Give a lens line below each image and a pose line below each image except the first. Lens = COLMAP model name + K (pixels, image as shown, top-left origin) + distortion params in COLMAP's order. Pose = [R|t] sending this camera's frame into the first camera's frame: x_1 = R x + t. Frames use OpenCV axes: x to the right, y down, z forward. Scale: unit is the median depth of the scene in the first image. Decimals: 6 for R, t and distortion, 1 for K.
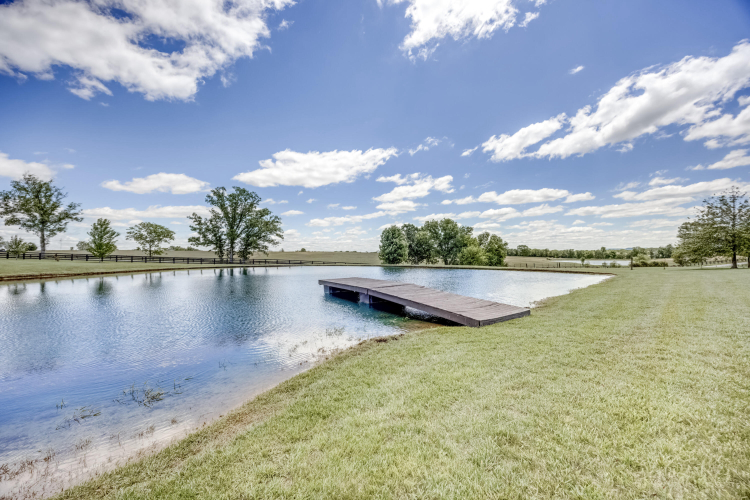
lens RADIAL K [[286.6, 0, 374.3], [0, 286.6, 264.3], [0, 0, 1]] dist [-0.002516, -0.000159]
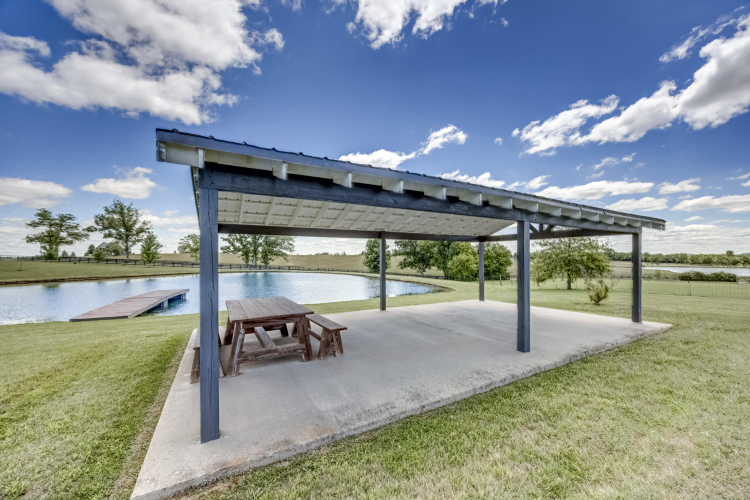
lens RADIAL K [[291.0, 0, 375.8], [0, 291.0, 262.5], [0, 0, 1]] dist [-0.000332, 0.000073]
pose [[0.972035, 0.009476, -0.234647, 0.252050], [-0.012688, 0.999845, -0.012182, -0.016664], [0.234495, 0.014819, 0.972004, -0.040683]]
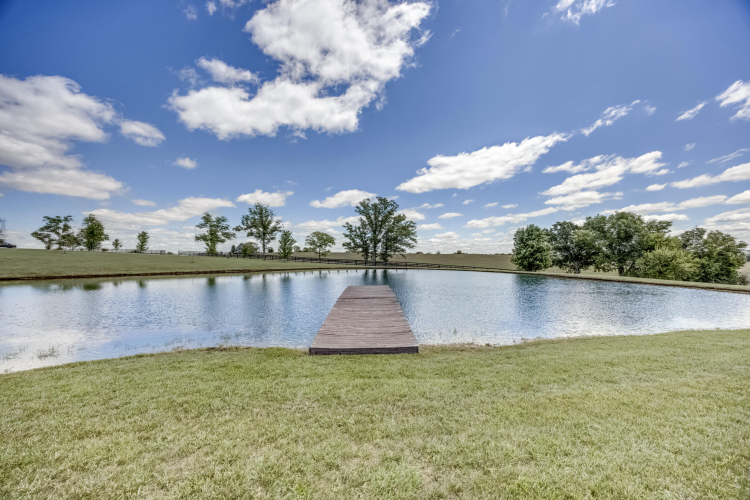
lens RADIAL K [[285.0, 0, 373.9], [0, 285.0, 261.4], [0, 0, 1]] dist [-0.001267, 0.000049]
pose [[0.854277, 0.018624, -0.519484, 0.086824], [-0.027391, 0.999582, -0.009208, -0.005656], [0.519095, 0.022095, 0.854431, 0.029462]]
